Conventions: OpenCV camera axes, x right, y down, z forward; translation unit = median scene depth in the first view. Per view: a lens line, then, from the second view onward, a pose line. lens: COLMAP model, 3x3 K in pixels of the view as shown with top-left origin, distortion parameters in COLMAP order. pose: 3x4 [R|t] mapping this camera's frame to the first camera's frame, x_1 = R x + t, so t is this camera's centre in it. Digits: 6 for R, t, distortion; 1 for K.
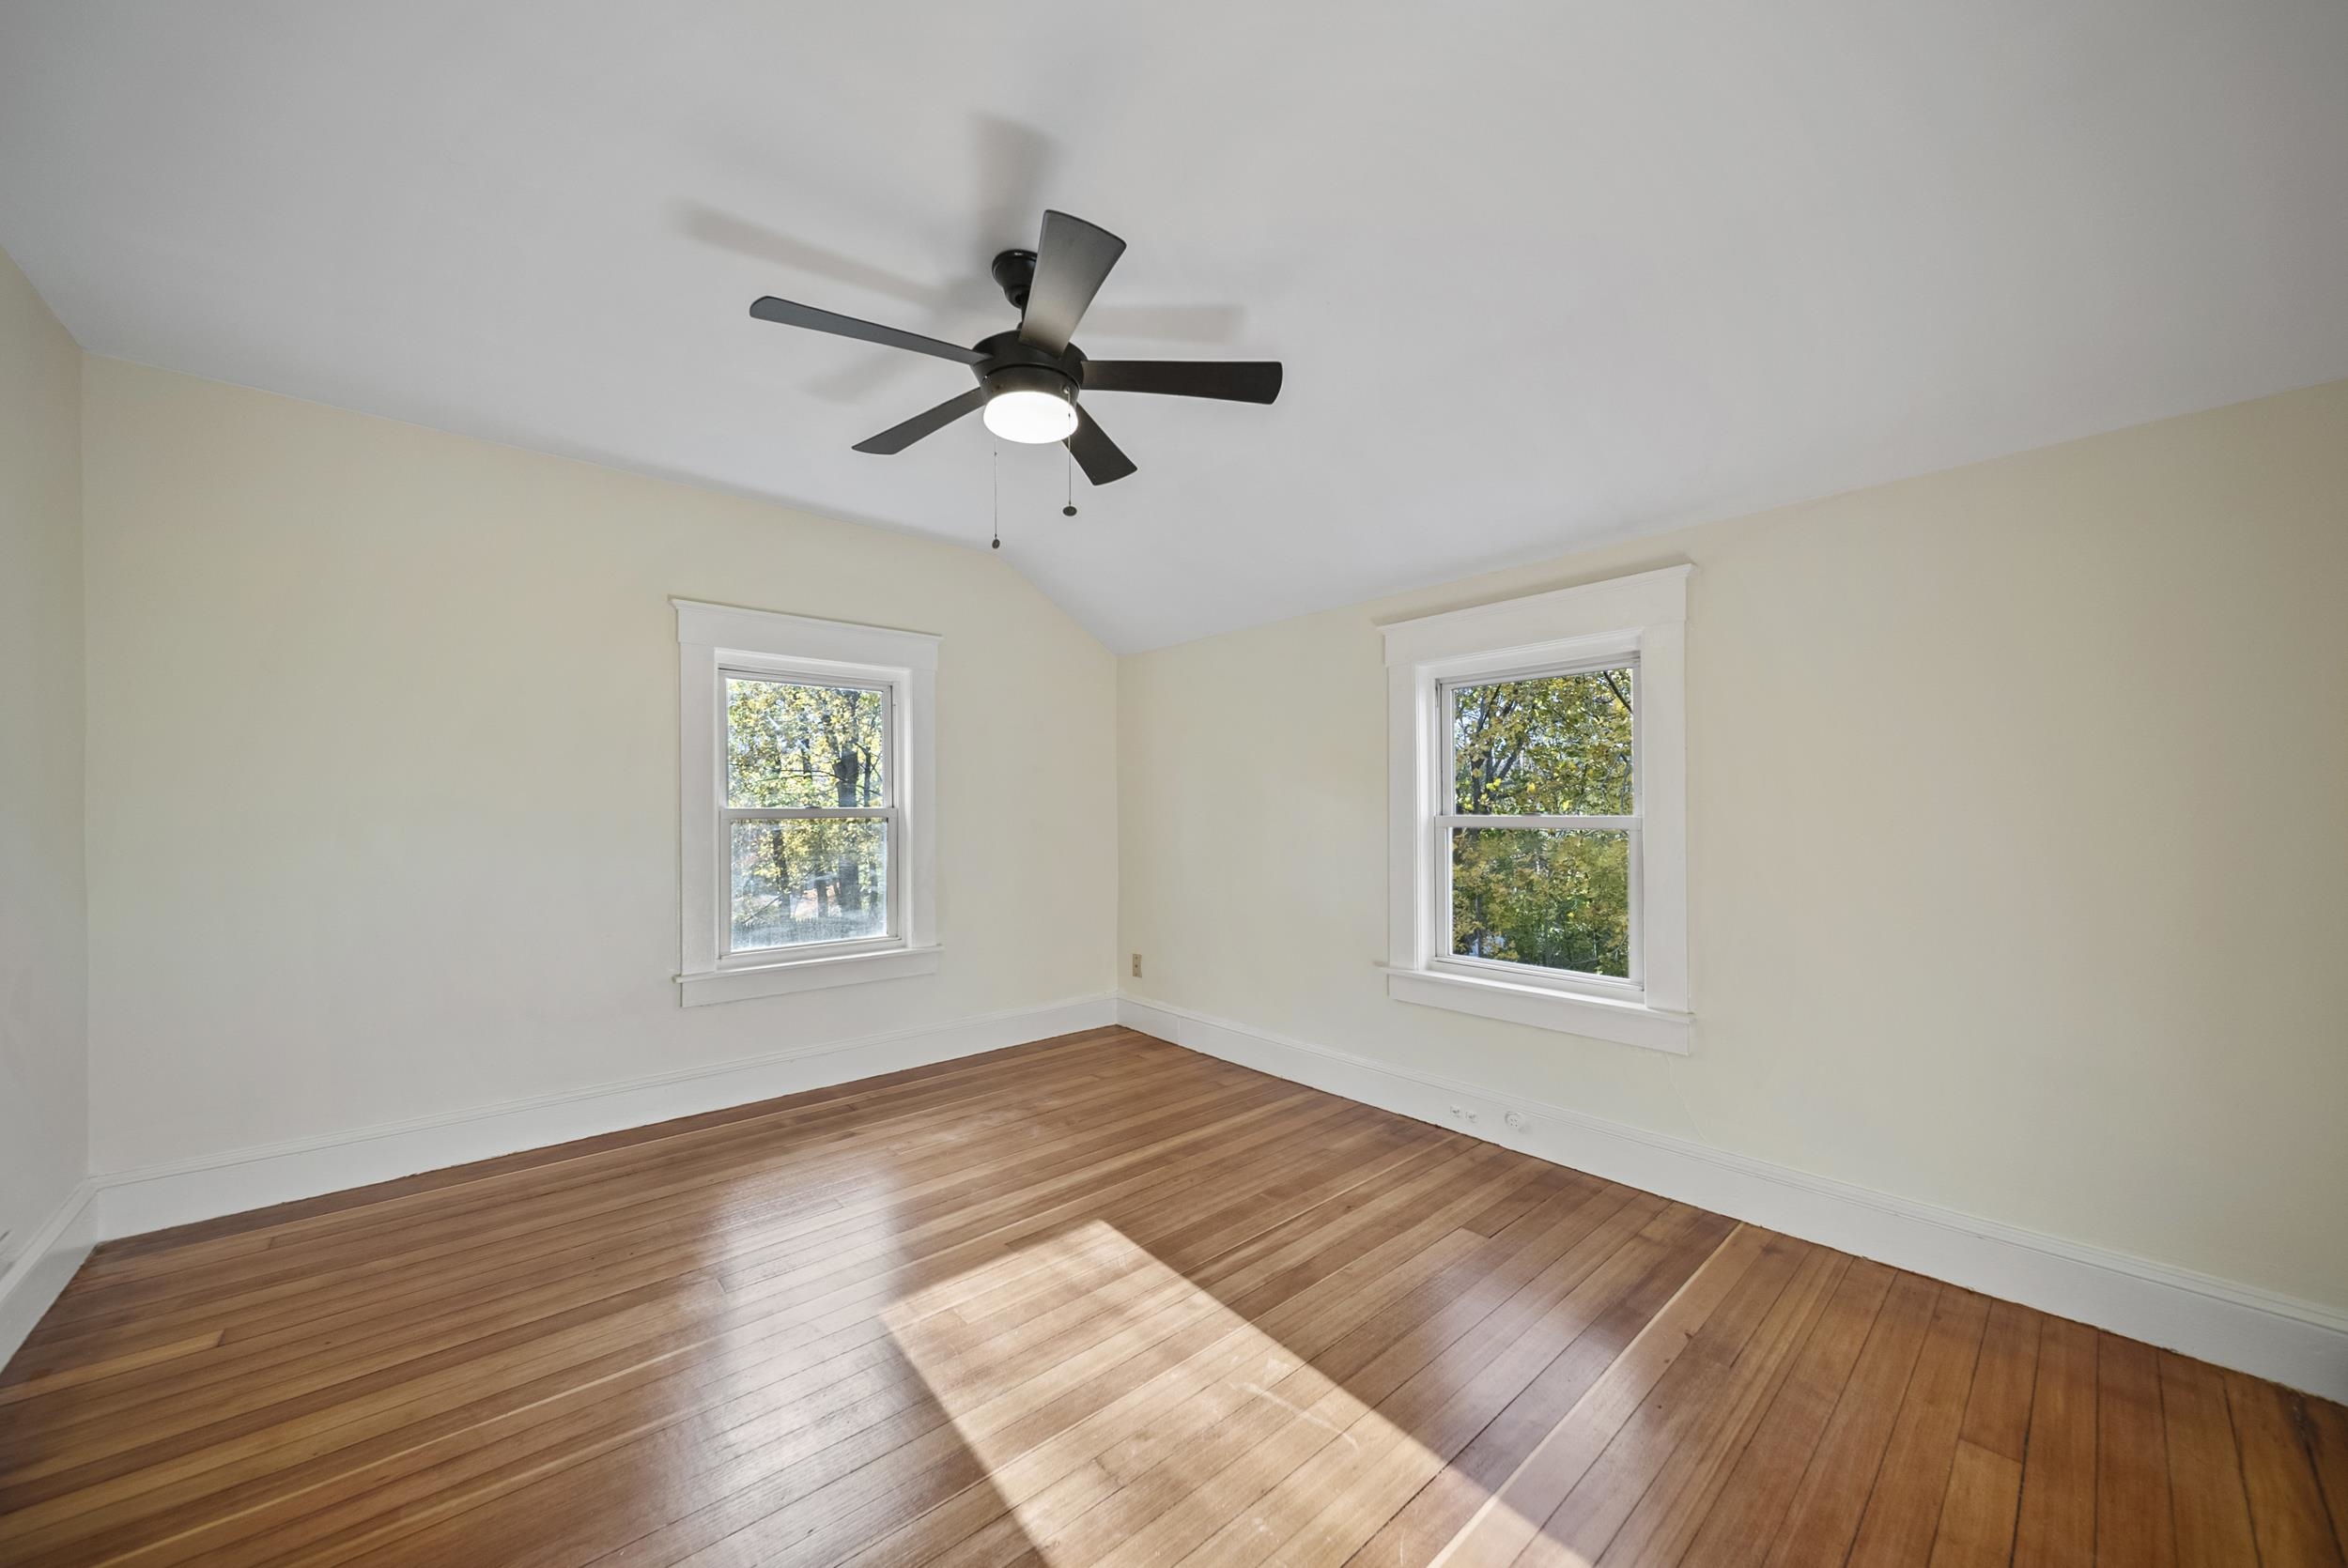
lens RADIAL K [[826.4, 0, 1180.7], [0, 826.4, 808.9], [0, 0, 1]] dist [-0.001715, -0.000585]
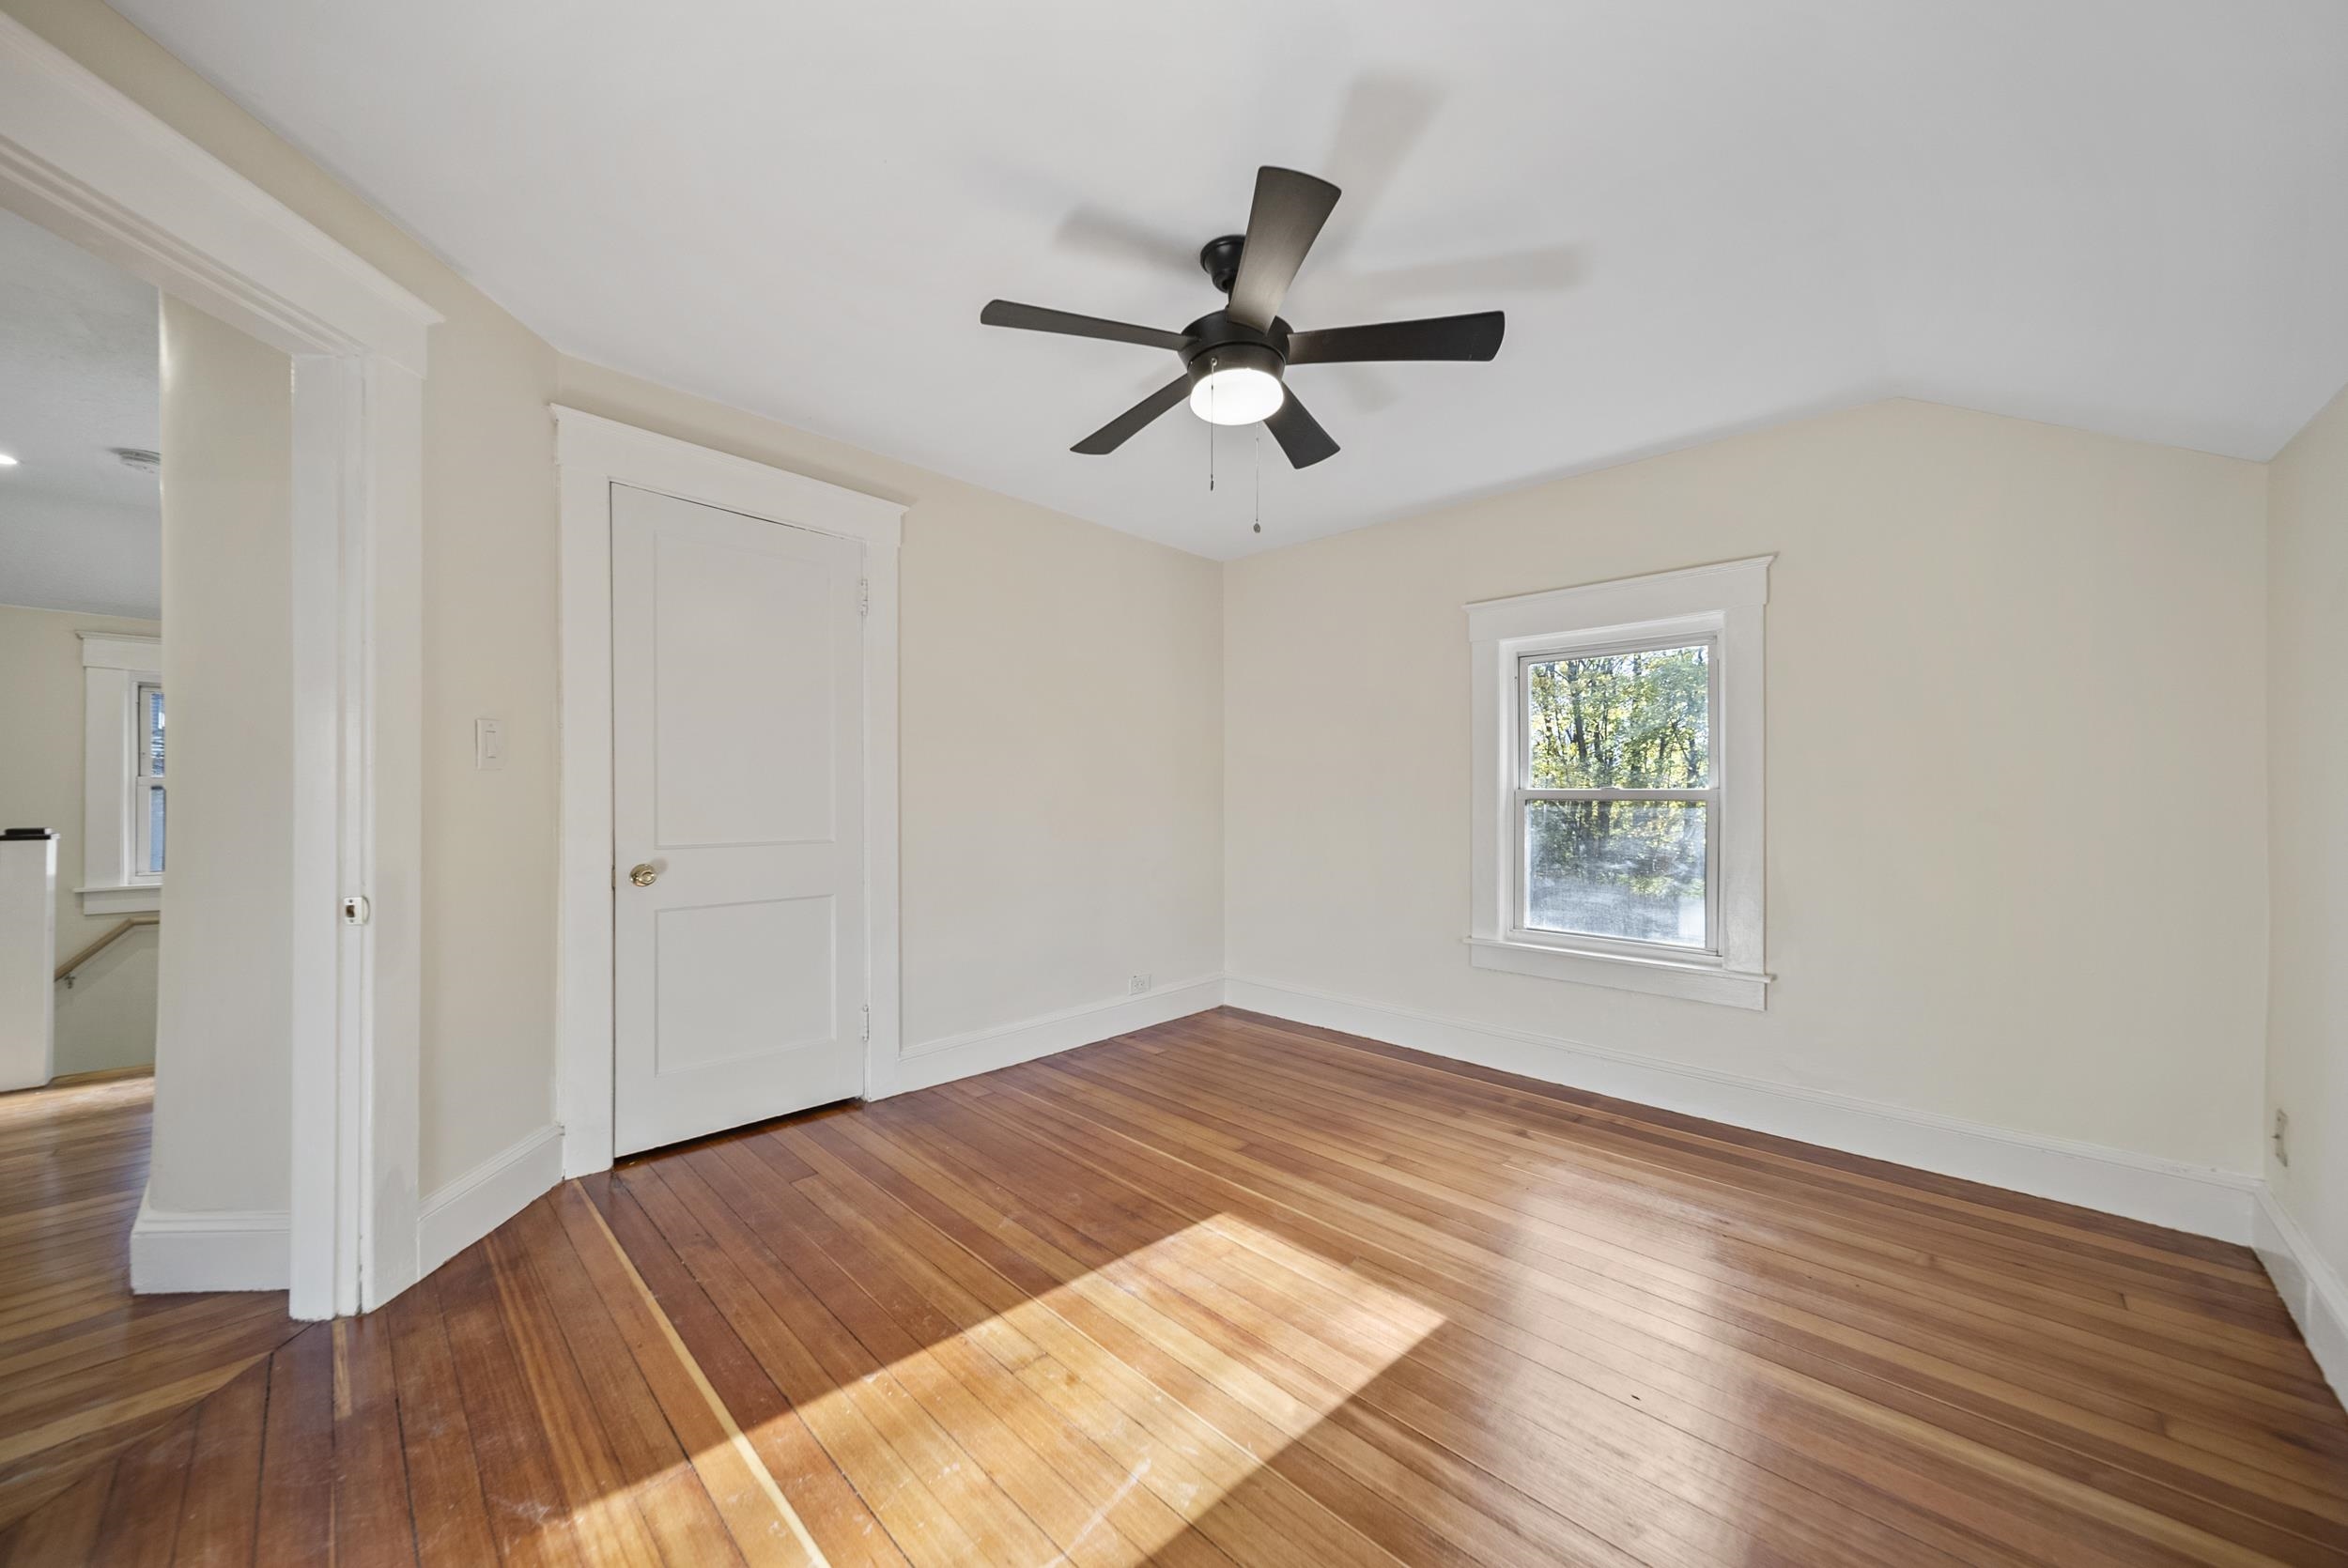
lens RADIAL K [[826.0, 0, 1179.1], [0, 826.0, 795.1], [0, 0, 1]] dist [-0.001782, -0.000570]
pose [[0.079107, 0.003742, -0.996859, 0.526346], [-0.003191, 0.999989, 0.003501, 0.004133], [0.996861, 0.002904, 0.079118, 0.547121]]
